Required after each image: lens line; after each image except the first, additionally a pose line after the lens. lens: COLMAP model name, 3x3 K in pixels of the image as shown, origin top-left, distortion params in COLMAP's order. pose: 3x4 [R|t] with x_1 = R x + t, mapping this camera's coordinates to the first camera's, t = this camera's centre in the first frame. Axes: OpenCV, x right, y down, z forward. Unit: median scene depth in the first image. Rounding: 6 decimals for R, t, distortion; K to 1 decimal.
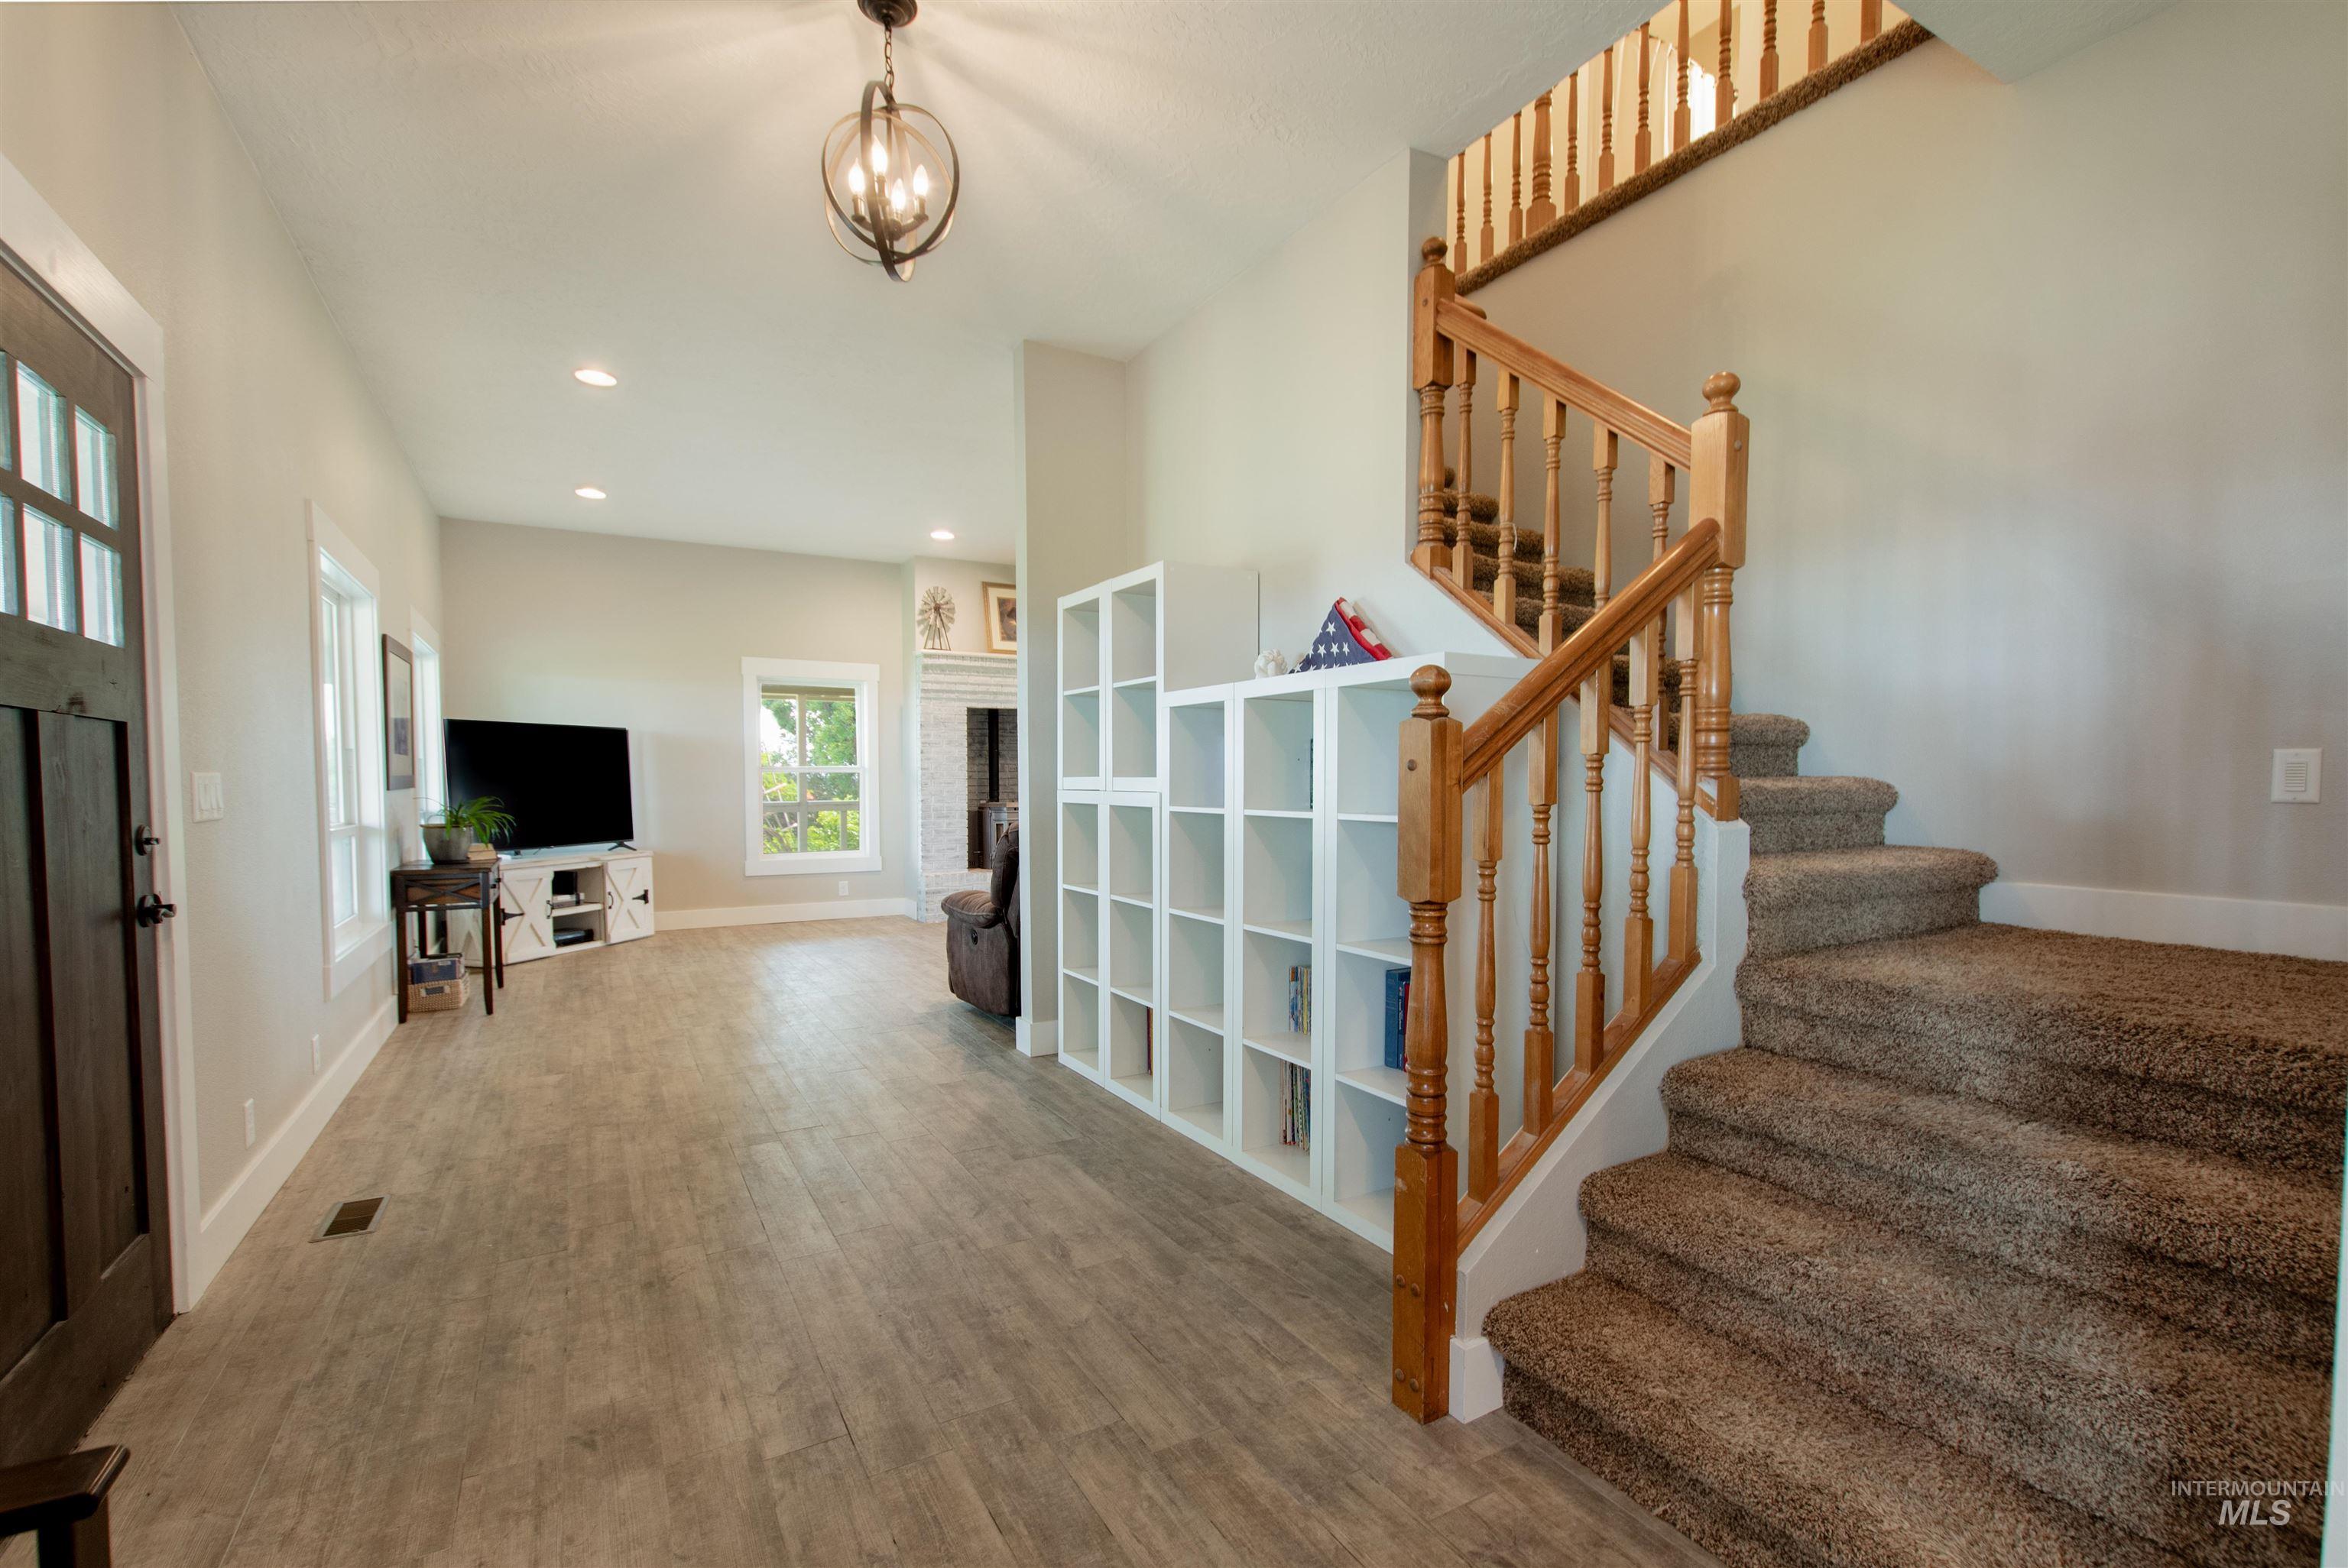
lens RADIAL K [[1043.4, 0, 1180.3], [0, 1043.4, 782.5], [0, 0, 1]] dist [0.001643, -0.001343]
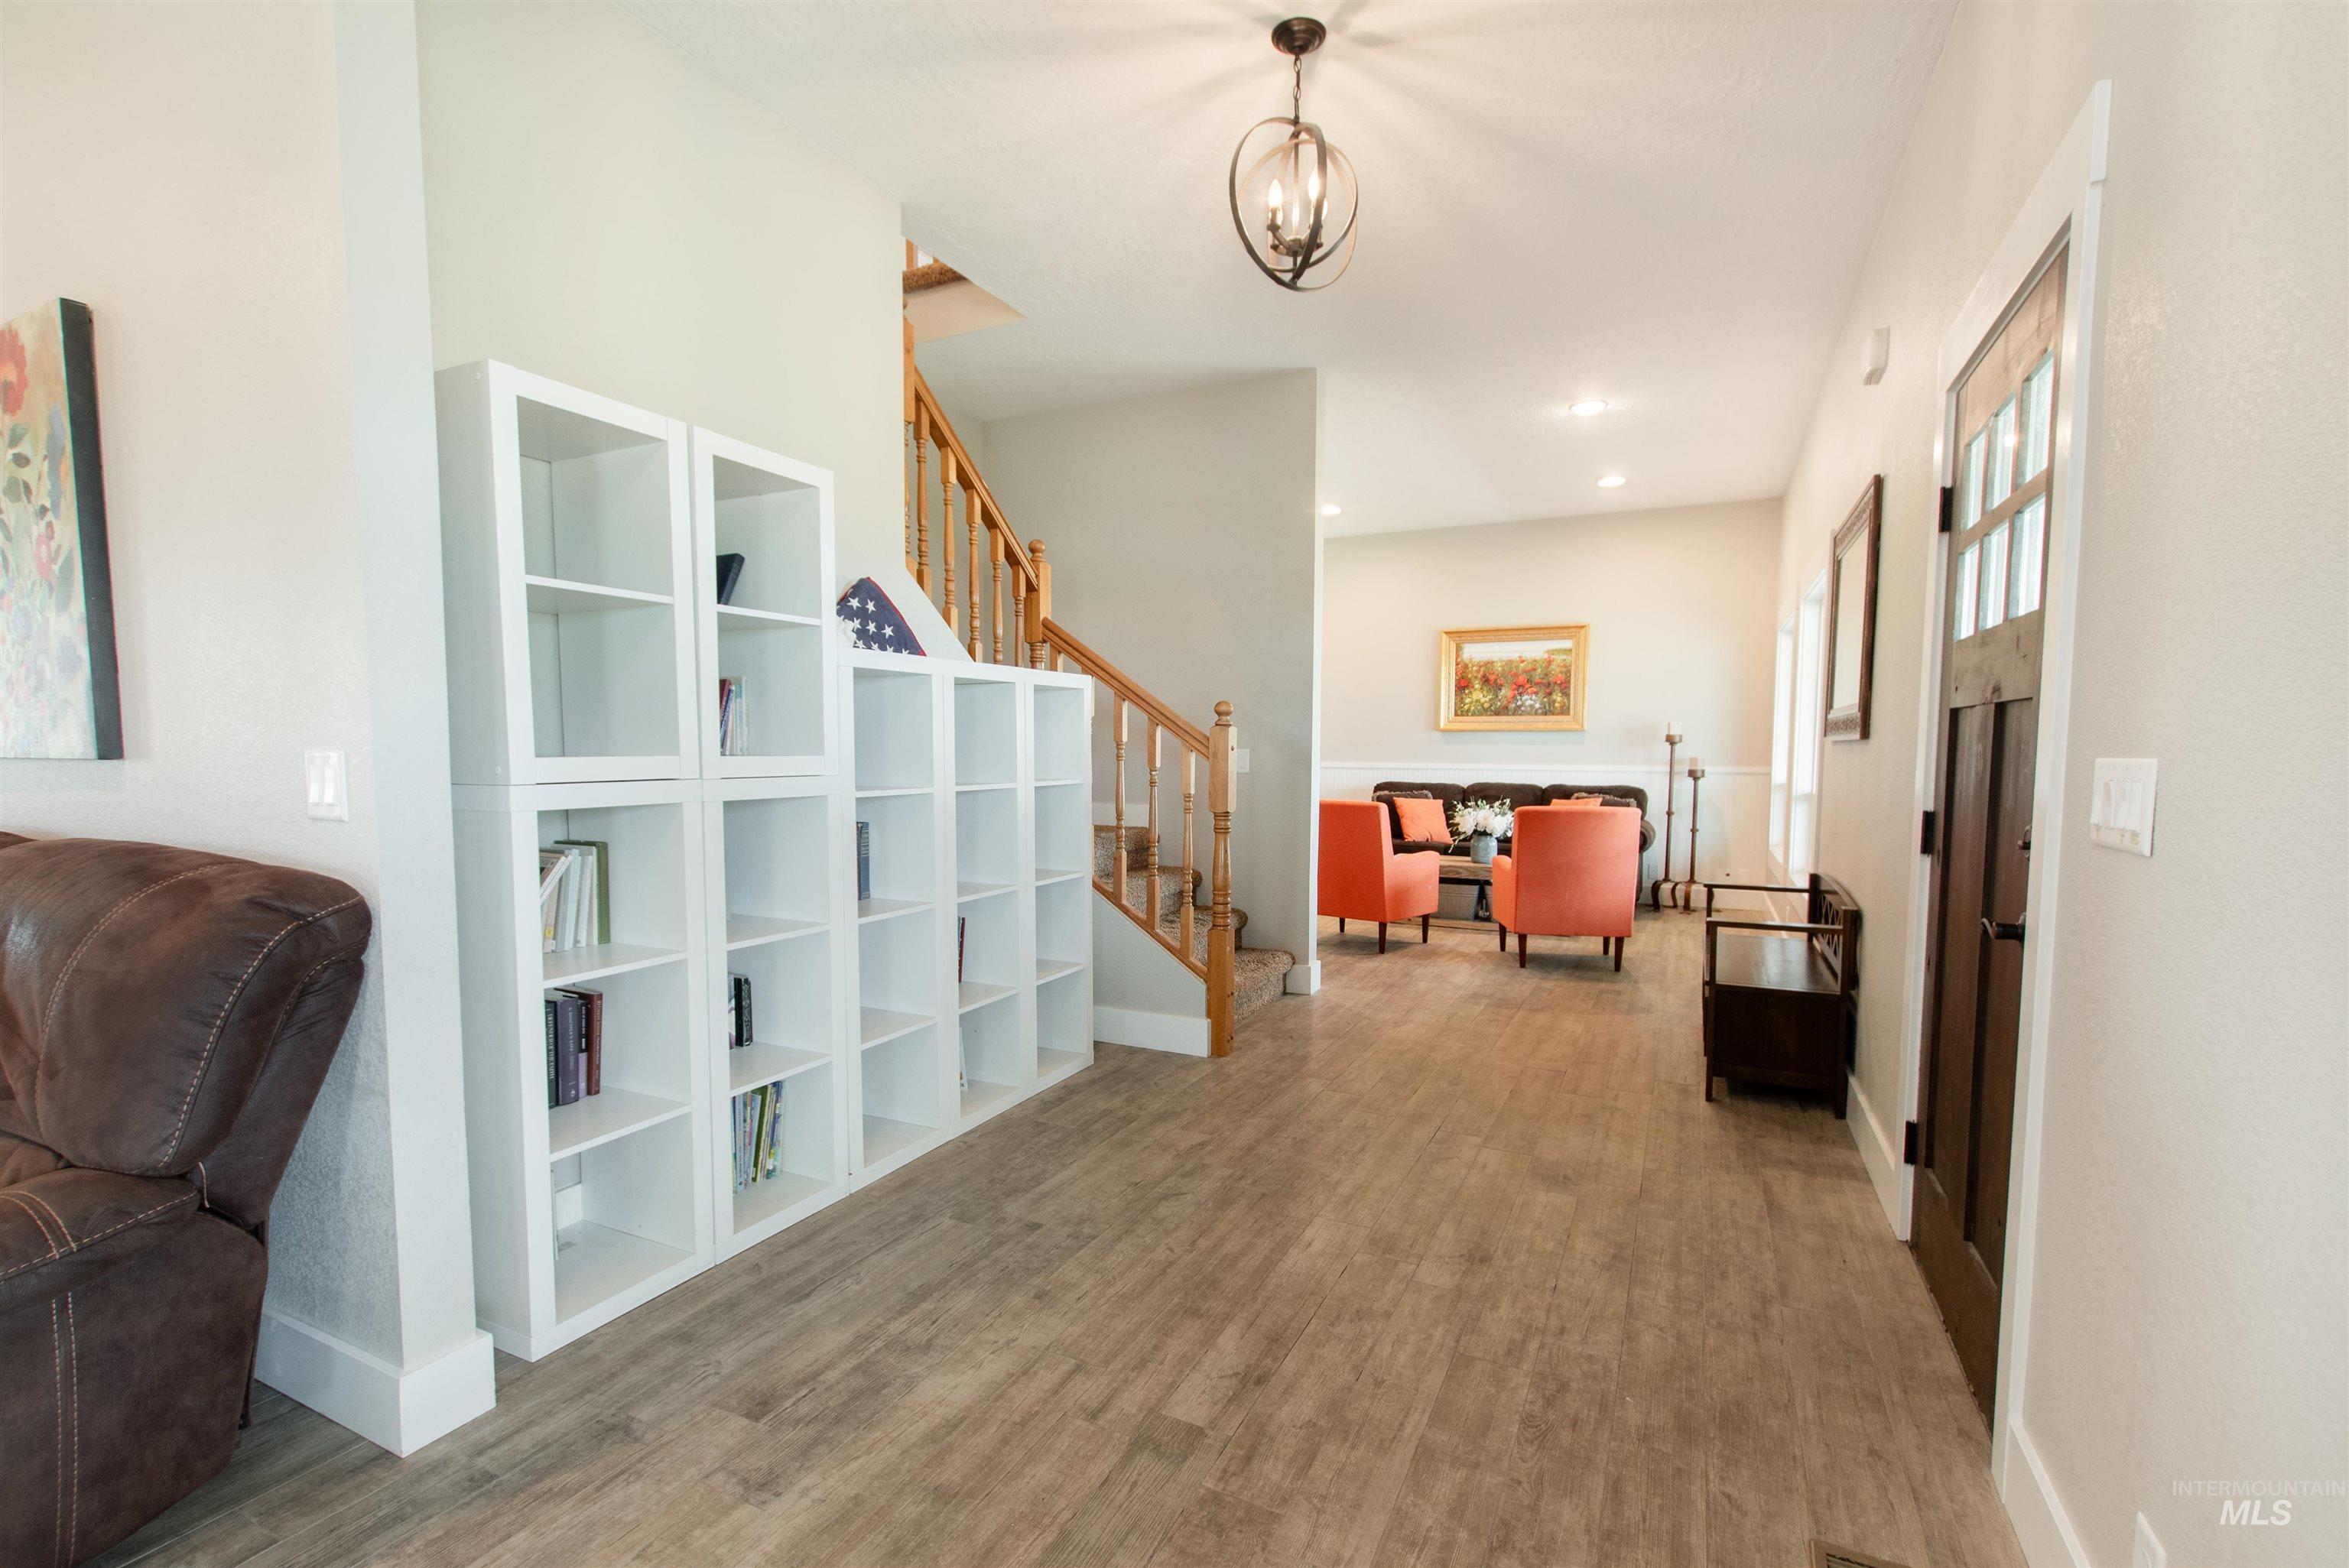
lens RADIAL K [[1036.9, 0, 1179.0], [0, 1036.9, 780.2], [0, 0, 1]] dist [0.007149, -0.004993]
pose [[-0.555697, -0.026036, 0.830977, -1.073908], [0.000742, 0.999494, 0.031813, -0.014592], [-0.831385, 0.018295, -0.555396, 1.649520]]
